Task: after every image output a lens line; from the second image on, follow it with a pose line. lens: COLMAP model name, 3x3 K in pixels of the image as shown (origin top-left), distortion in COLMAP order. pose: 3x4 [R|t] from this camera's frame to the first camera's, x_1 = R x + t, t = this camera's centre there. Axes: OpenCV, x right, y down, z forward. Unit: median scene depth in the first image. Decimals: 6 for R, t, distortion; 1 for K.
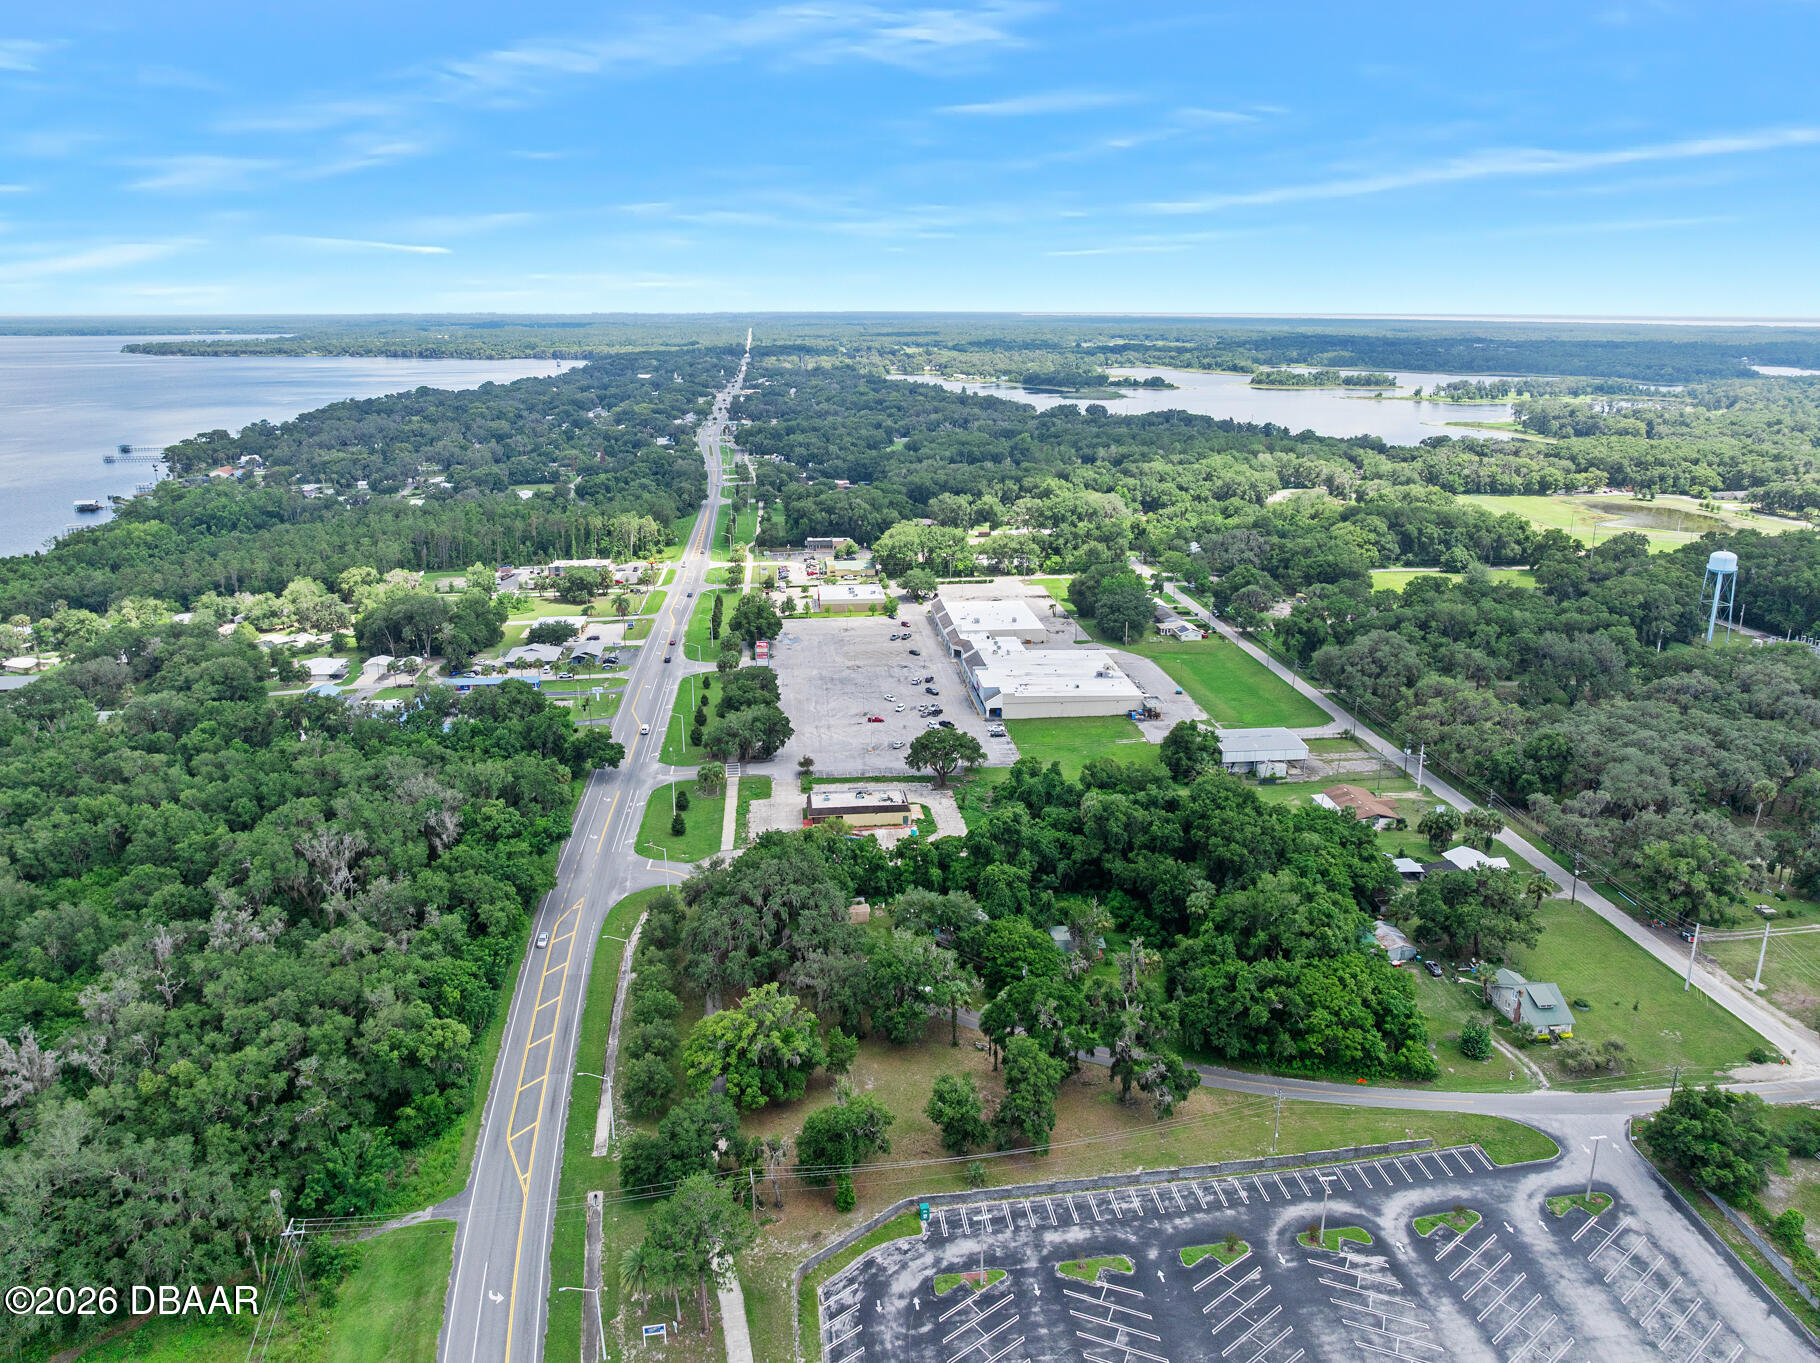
lens RADIAL K [[1279.0, 0, 911.7], [0, 1279.0, 675.2], [0, 0, 1]] dist [-0.037214, 0.002271]
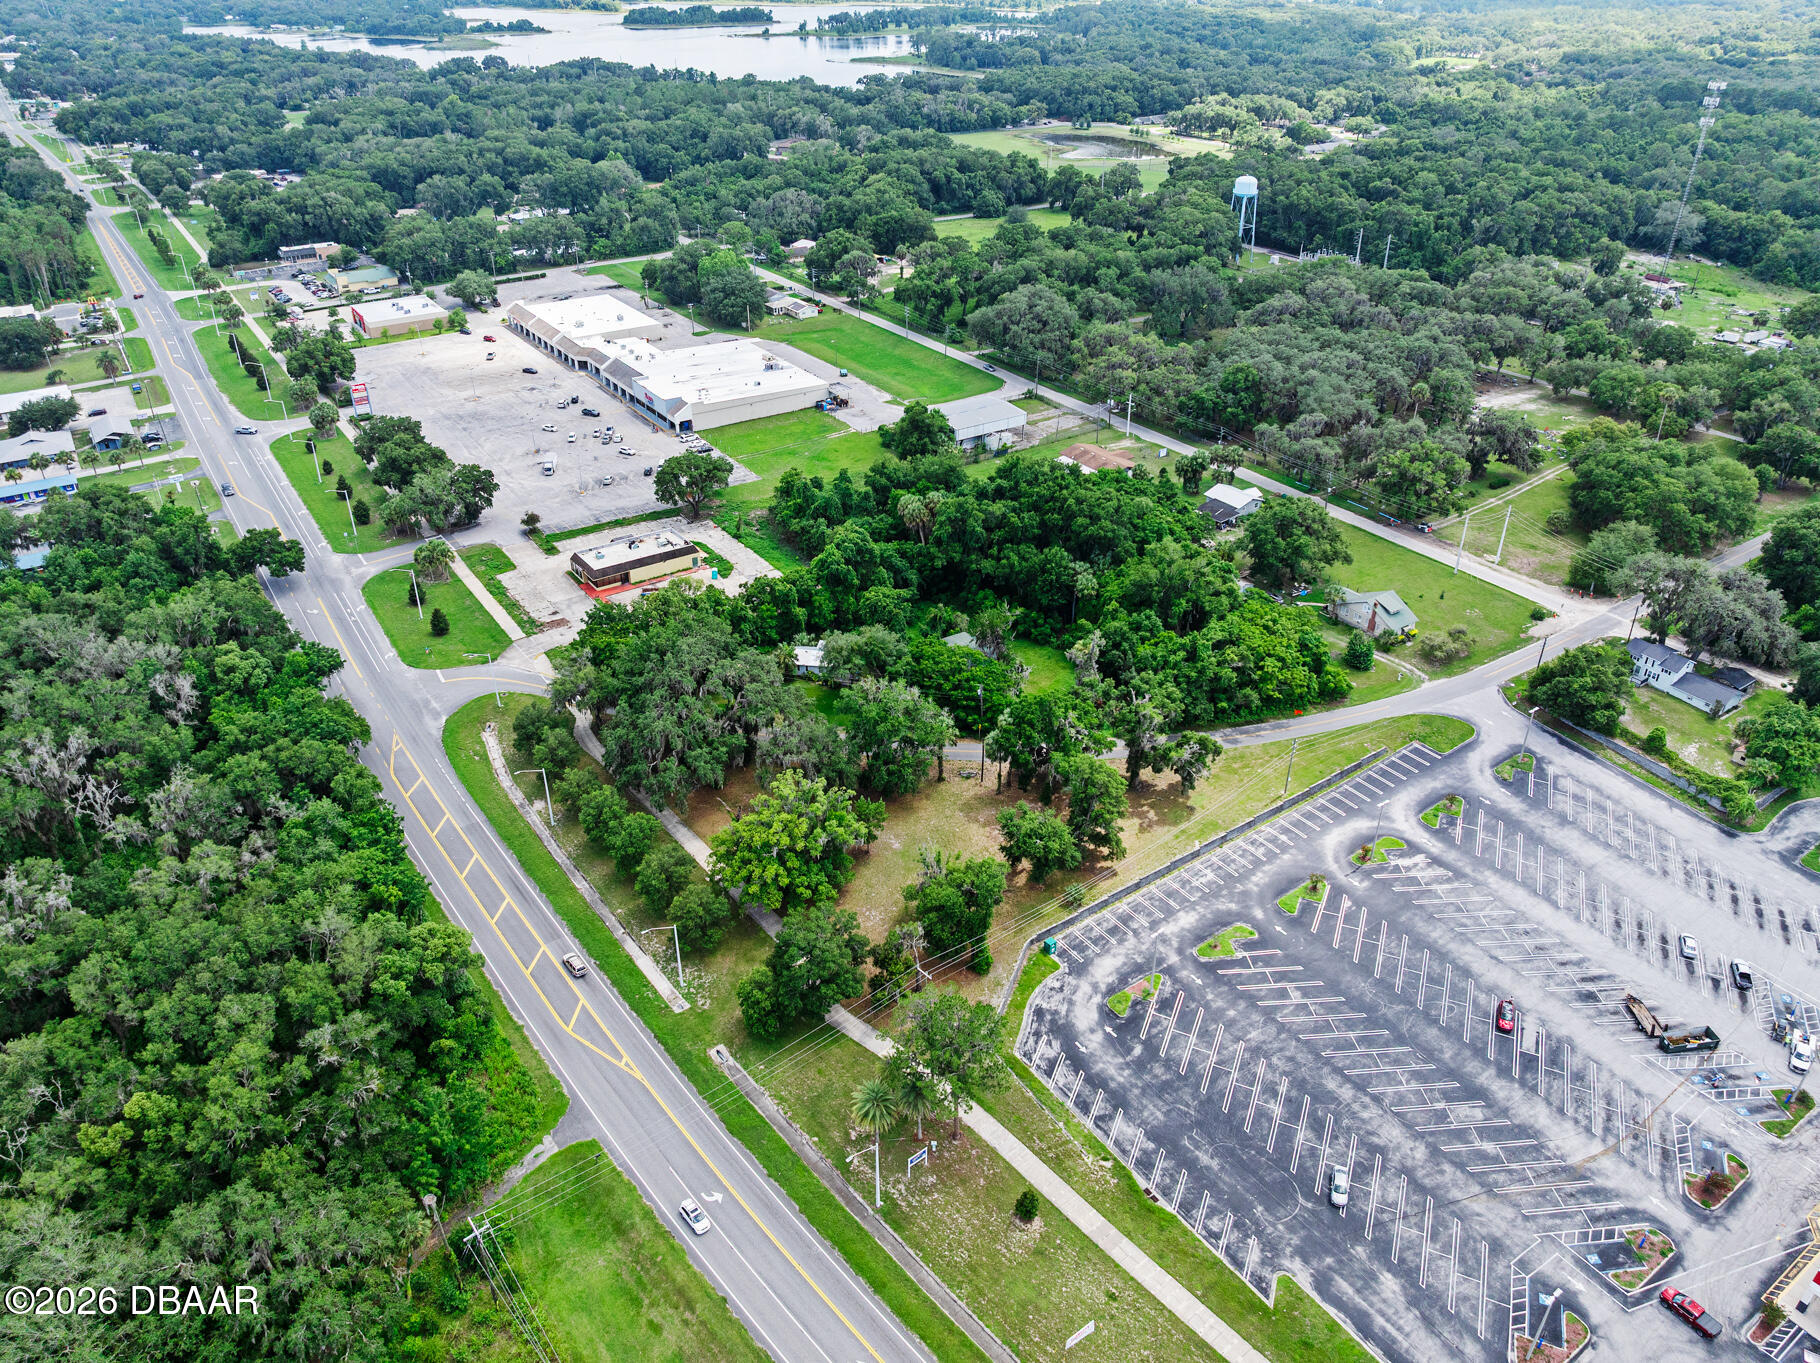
lens RADIAL K [[1274.3, 0, 909.9], [0, 1274.3, 673.3], [0, 0, 1]] dist [-0.001510, -0.072668]
pose [[0.880963, -0.235442, 0.410452, -0.282786], [0.126594, 0.953077, 0.274988, -0.043337], [-0.455936, -0.190293, 0.869431, 0.143843]]
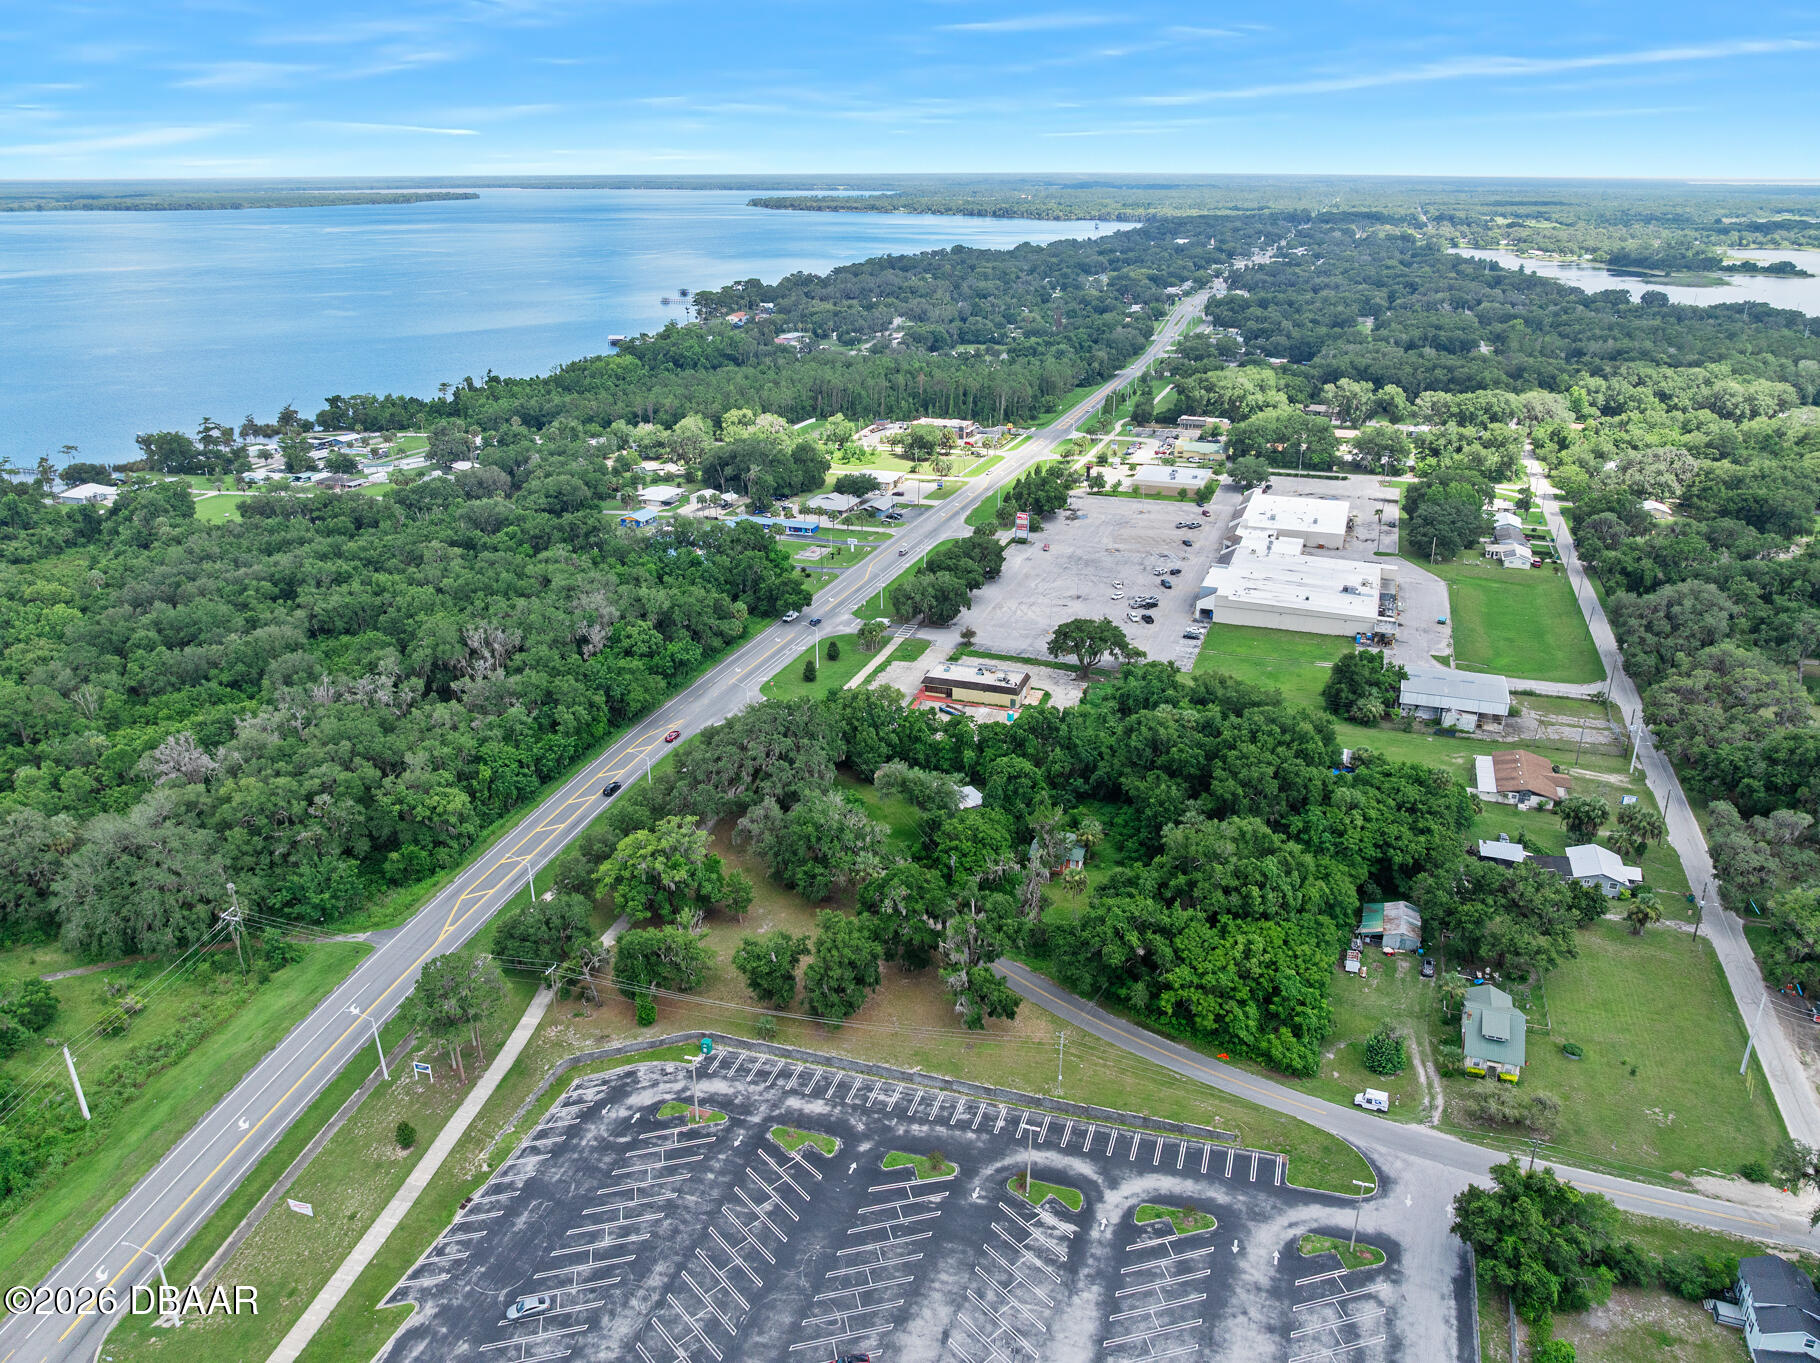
lens RADIAL K [[1274.3, 0, 909.9], [0, 1274.3, 673.3], [0, 0, 1]] dist [-0.001510, -0.072668]
pose [[0.901930, 0.158374, -0.401796, 0.344039], [-0.118640, 0.985402, 0.122094, -0.021869], [0.415267, -0.062451, 0.907553, 0.079978]]
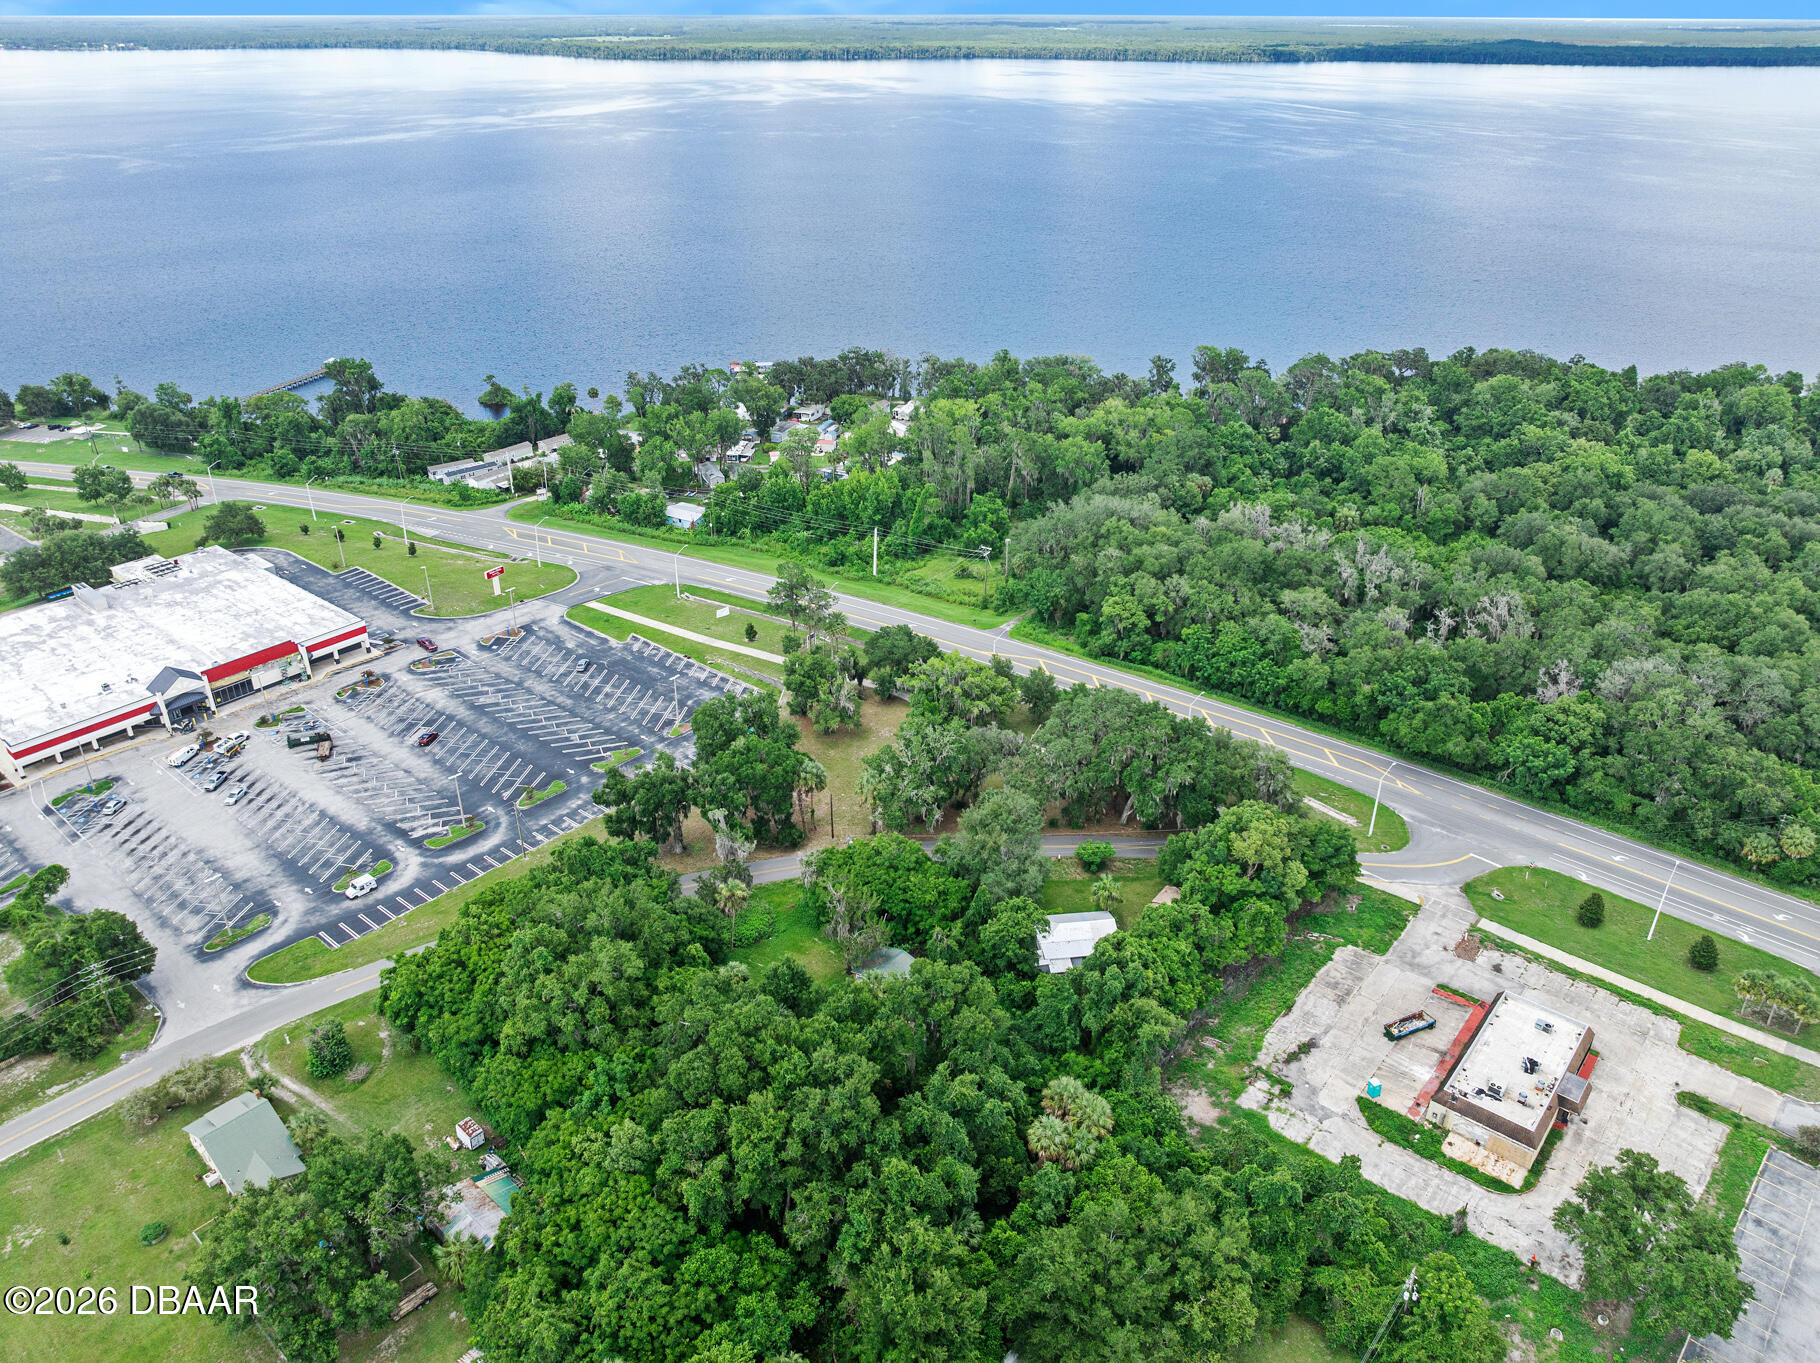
lens RADIAL K [[1274.3, 0, 909.9], [0, 1274.3, 673.3], [0, 0, 1]] dist [-0.001510, -0.072668]
pose [[-0.728960, 0.317764, -0.606337, 0.433698], [-0.193124, 0.754297, 0.627486, -0.319077], [0.656750, 0.574510, -0.488484, 1.100171]]
